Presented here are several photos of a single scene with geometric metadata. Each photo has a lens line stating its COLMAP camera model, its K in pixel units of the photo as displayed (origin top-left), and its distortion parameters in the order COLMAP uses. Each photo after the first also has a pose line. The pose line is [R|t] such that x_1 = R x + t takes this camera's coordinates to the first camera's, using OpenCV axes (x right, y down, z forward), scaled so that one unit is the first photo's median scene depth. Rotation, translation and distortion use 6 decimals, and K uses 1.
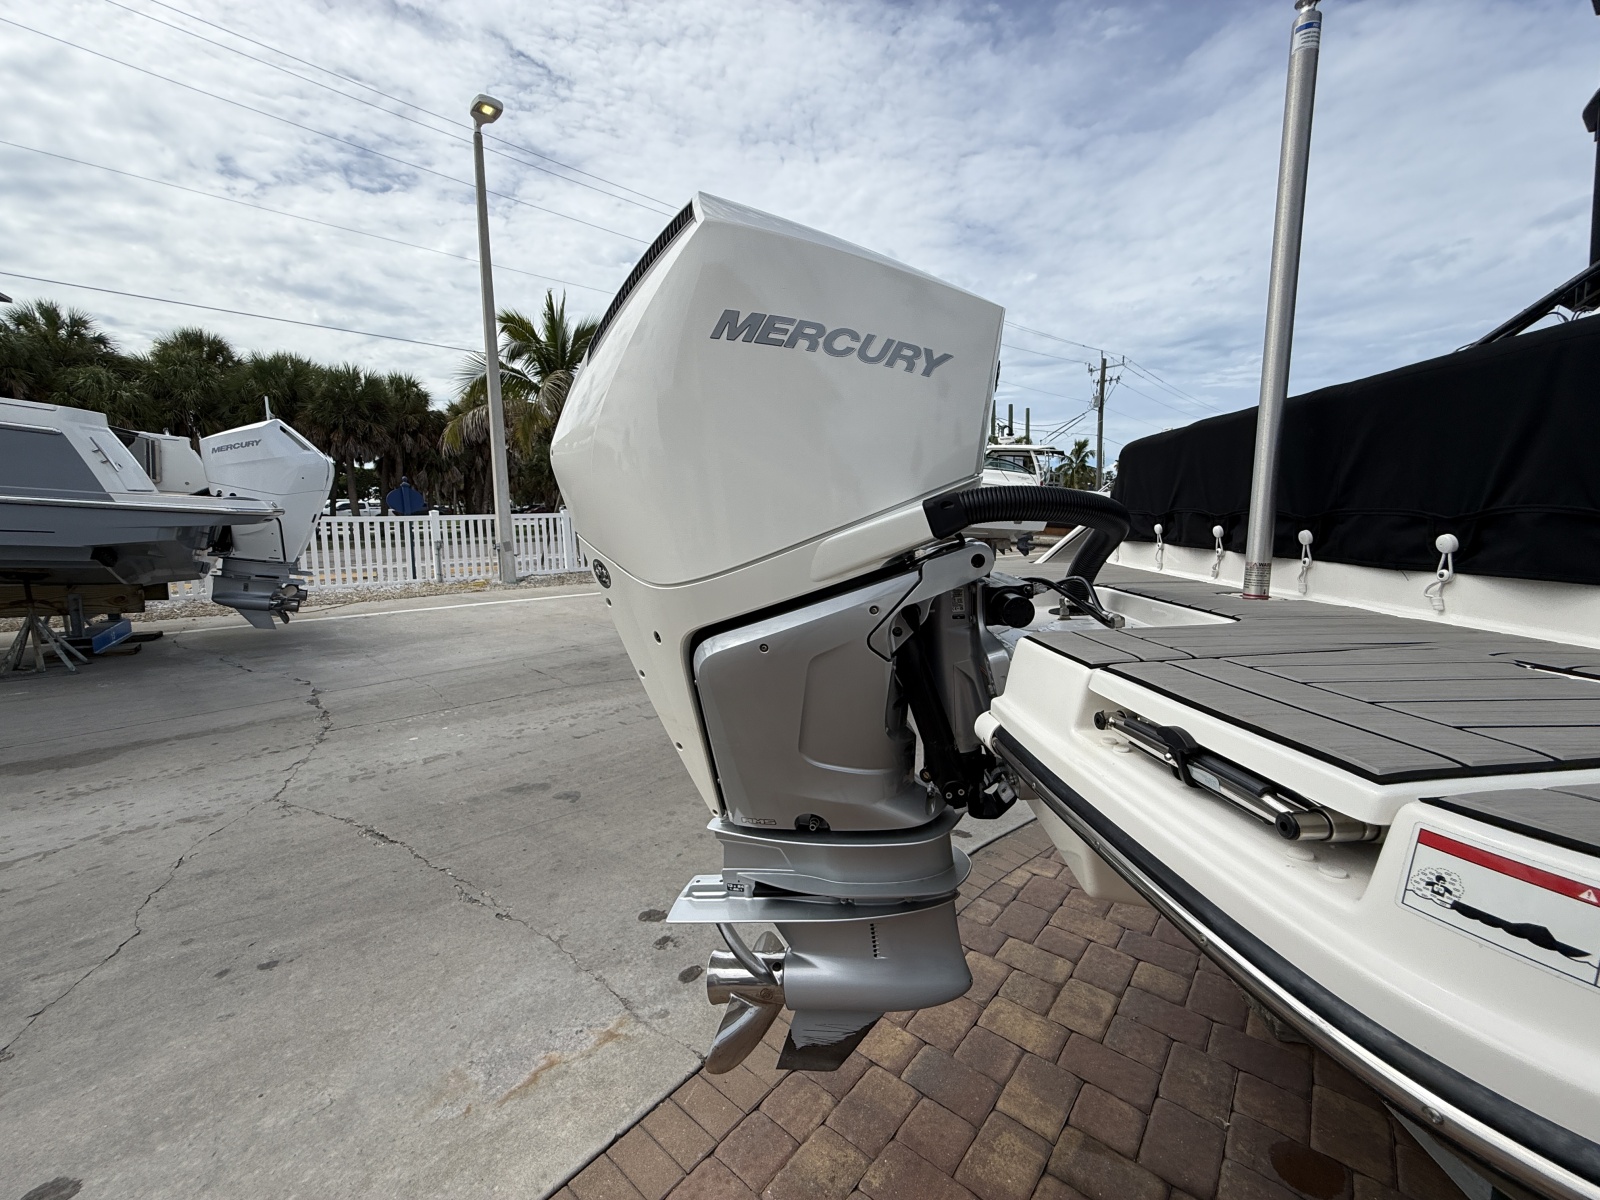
lens RADIAL K [[634.6, 0, 789.6], [0, 634.6, 599.6], [0, 0, 1]] dist [-0.003323, 0.001936]
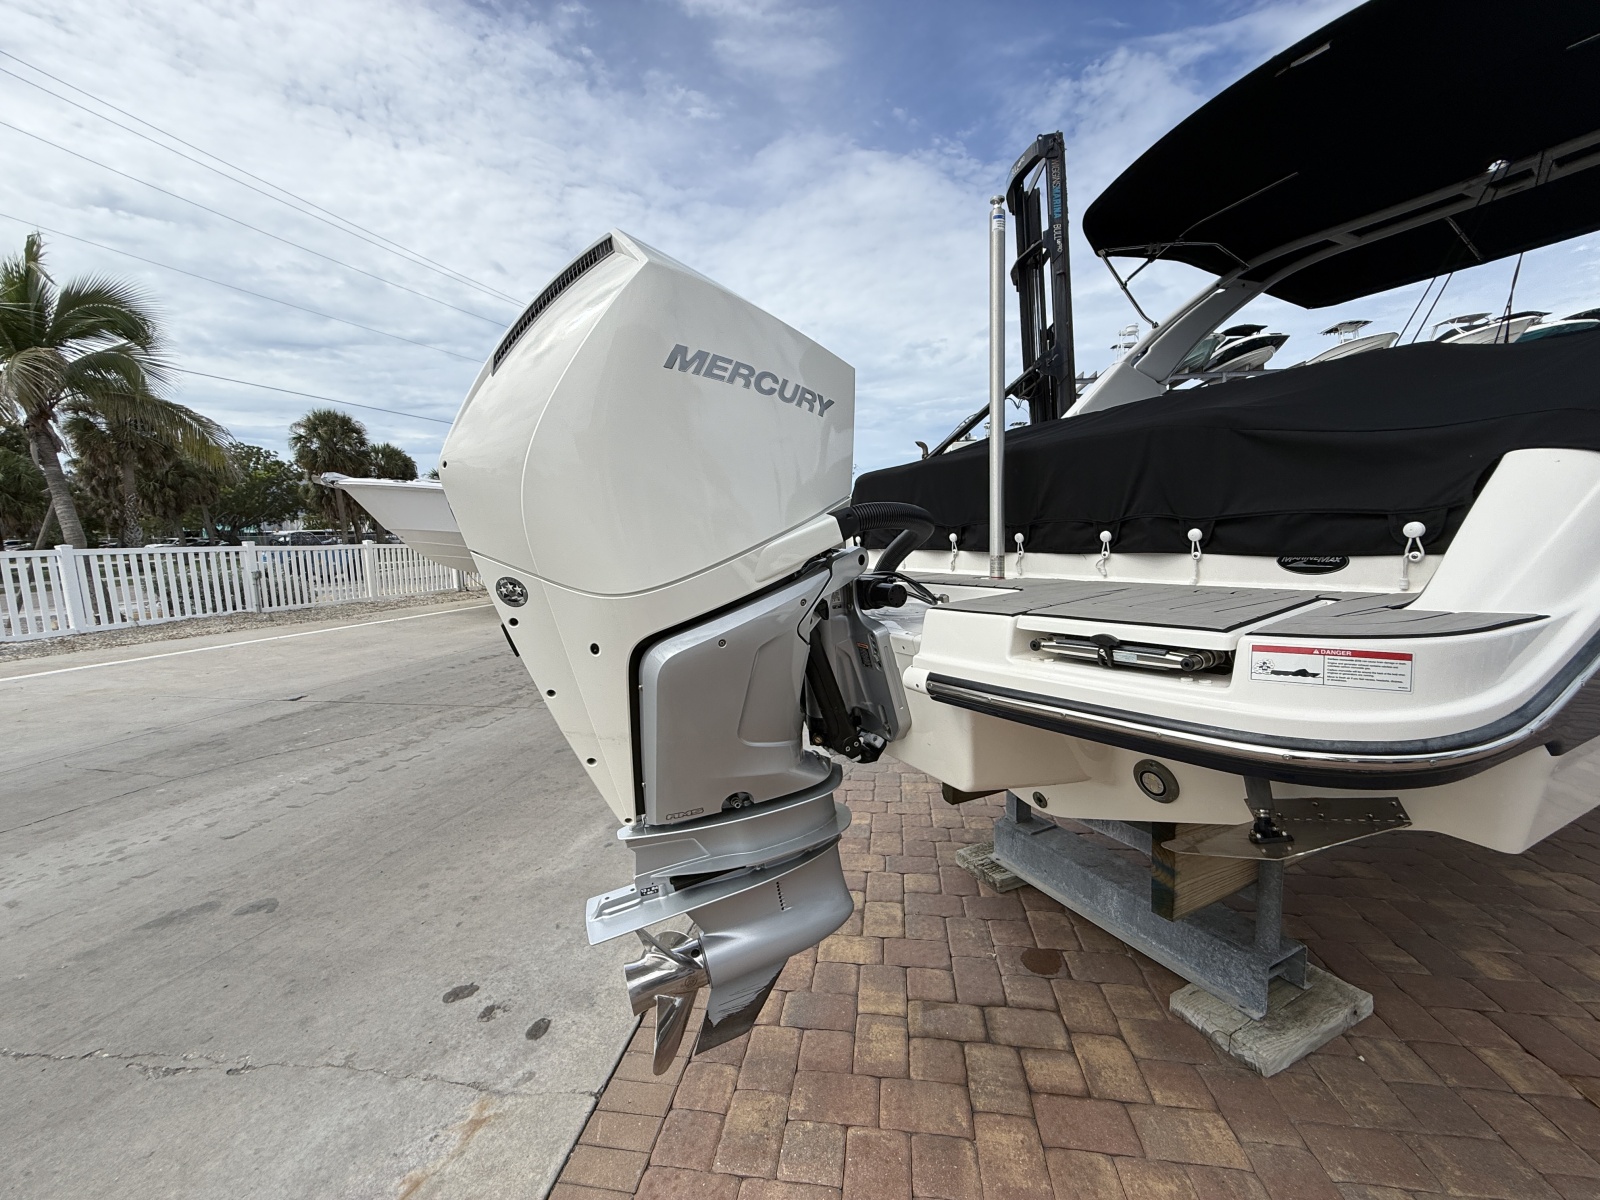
lens RADIAL K [[634.6, 0, 792.2], [0, 634.6, 599.5], [0, 0, 1]] dist [-0.003323, 0.001936]
pose [[0.853673, -0.068638, 0.516266, -0.331214], [0.090136, 0.995790, -0.016655, 0.018891], [-0.512950, 0.060752, 0.856266, -0.023478]]
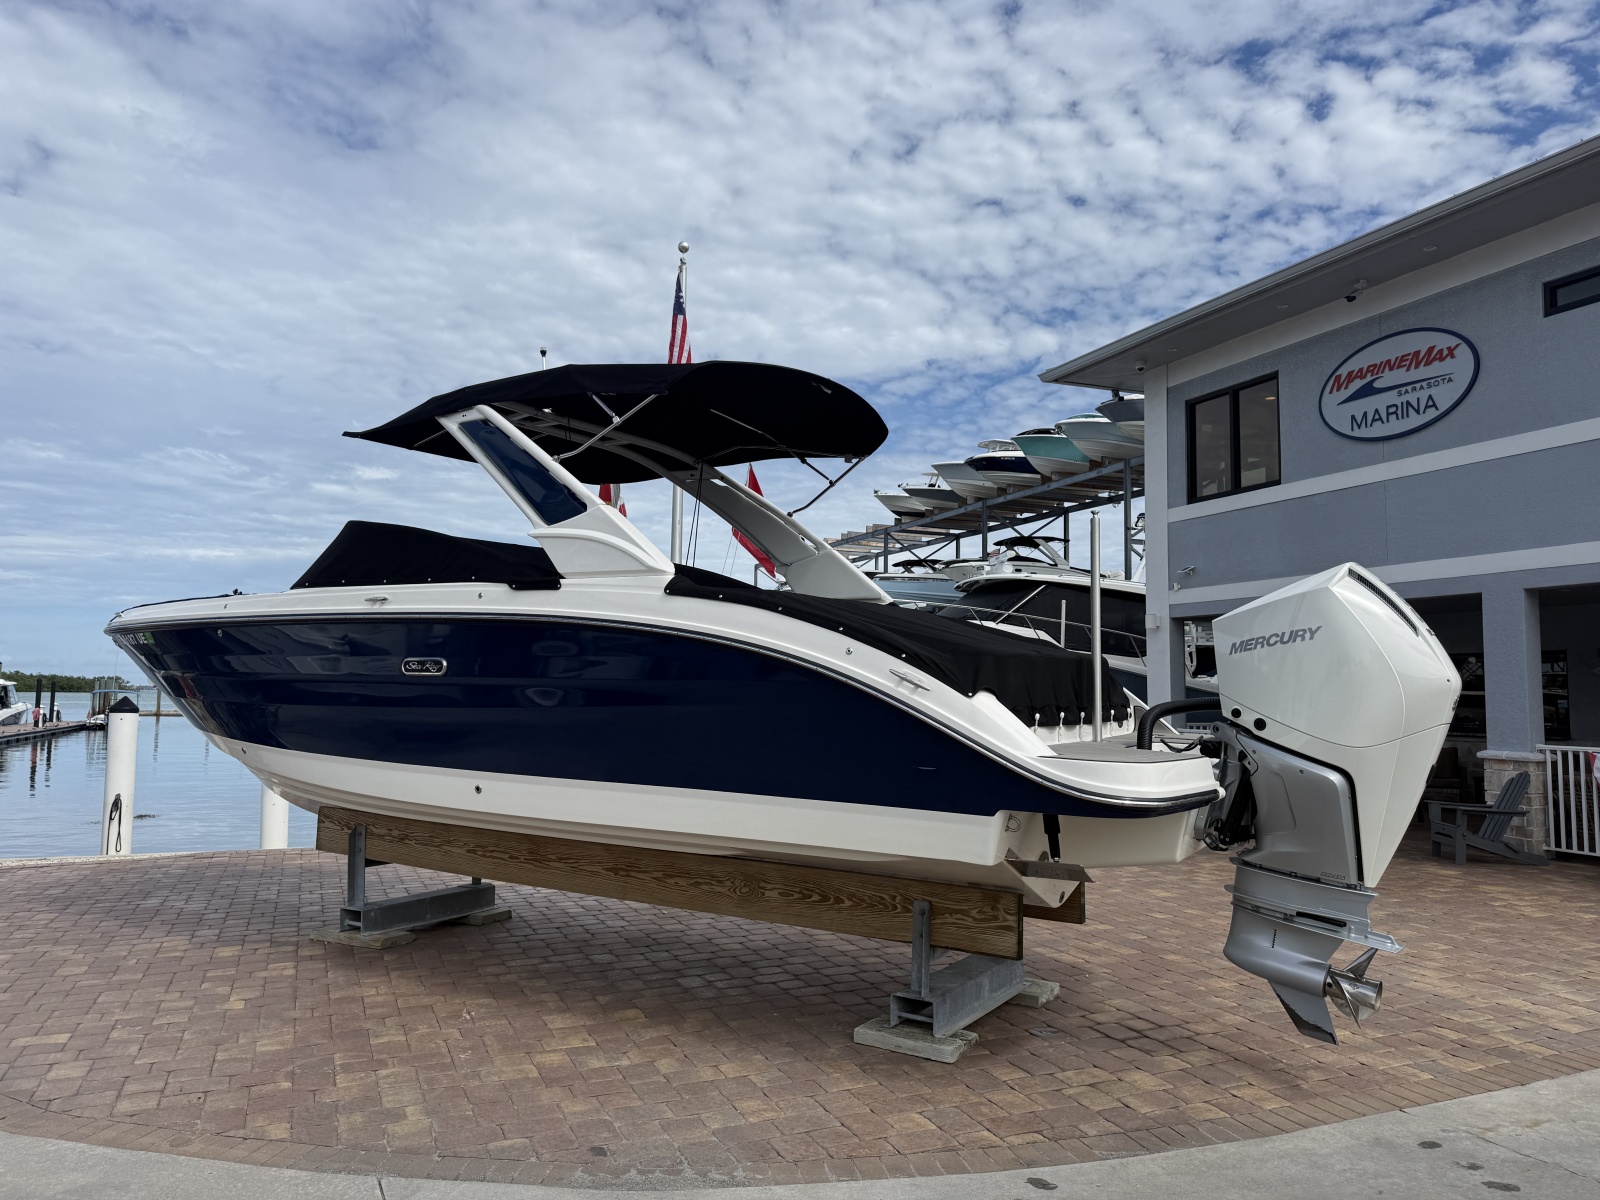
lens RADIAL K [[1133.2, 0, 794.7], [0, 1133.2, 596.9], [0, 0, 1]] dist [0.034271, -0.038746]
pose [[-0.896885, 0.027914, 0.441382, -0.083099], [0.051505, 0.997808, 0.041553, -0.551894], [-0.439254, 0.060002, -0.896357, 3.747260]]
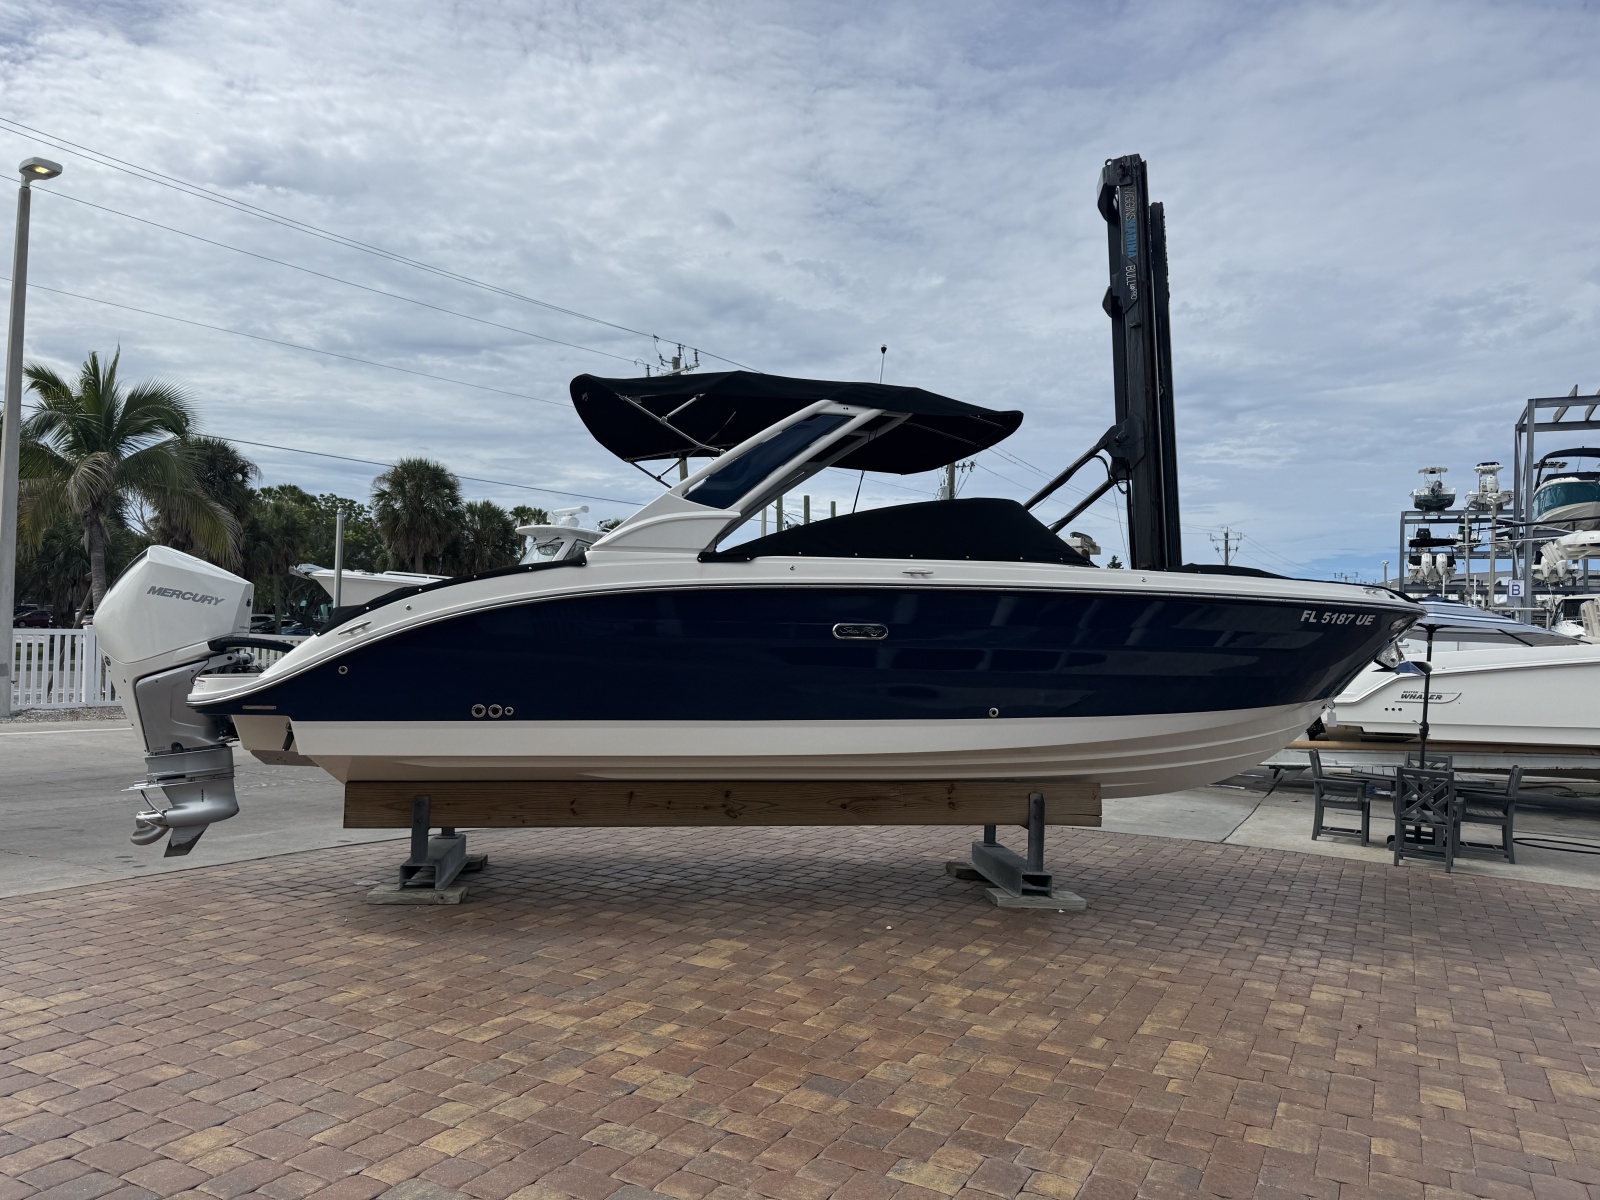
lens RADIAL K [[1133.2, 0, 784.8], [0, 1133.2, 605.7], [0, 0, 1]] dist [0.034271, -0.038746]
pose [[0.976539, 0.037075, 0.212124, 1.253662], [-0.001319, 0.986079, -0.166274, 0.443527], [-0.215336, 0.162093, 0.962993, -3.684957]]
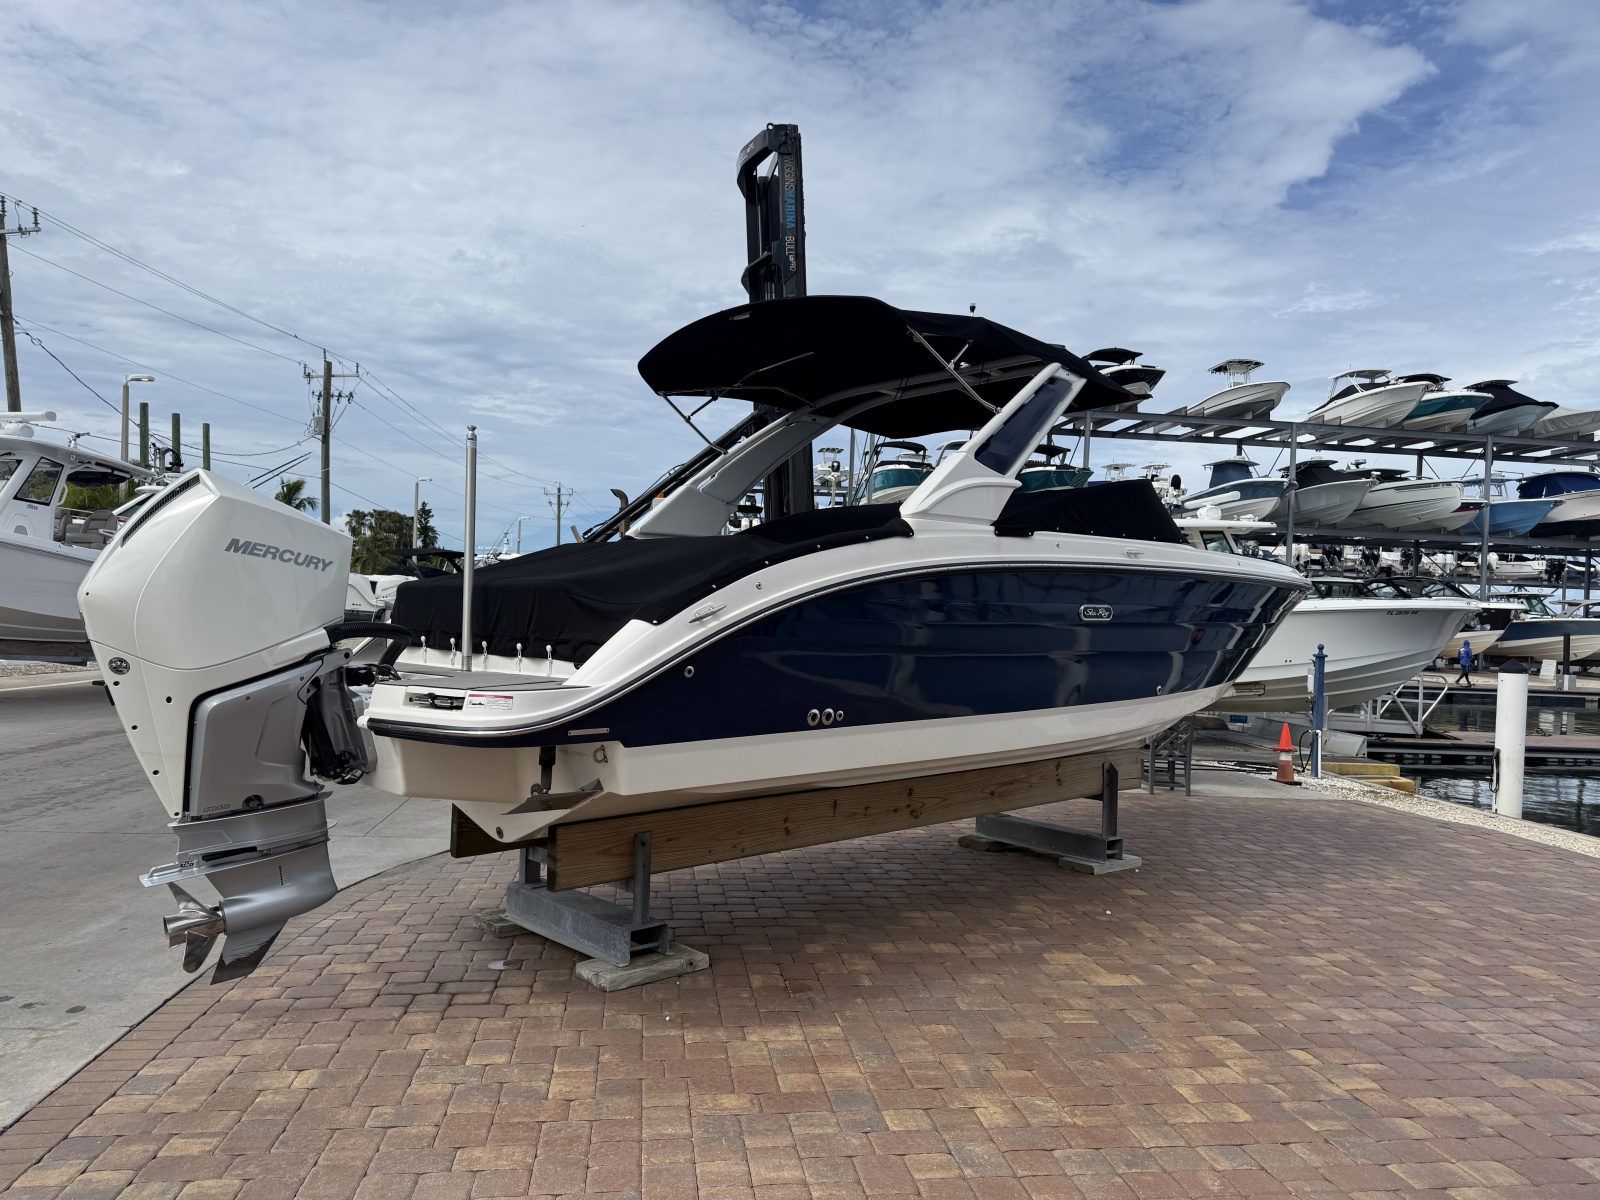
lens RADIAL K [[1133.2, 0, 802.3], [0, 1133.2, 614.6], [0, 0, 1]] dist [0.034271, -0.038746]
pose [[0.659686, 0.022199, 0.751213, -1.051984], [0.069201, 0.993523, -0.090130, 0.169290], [-0.748348, 0.111442, 0.653877, -1.786971]]
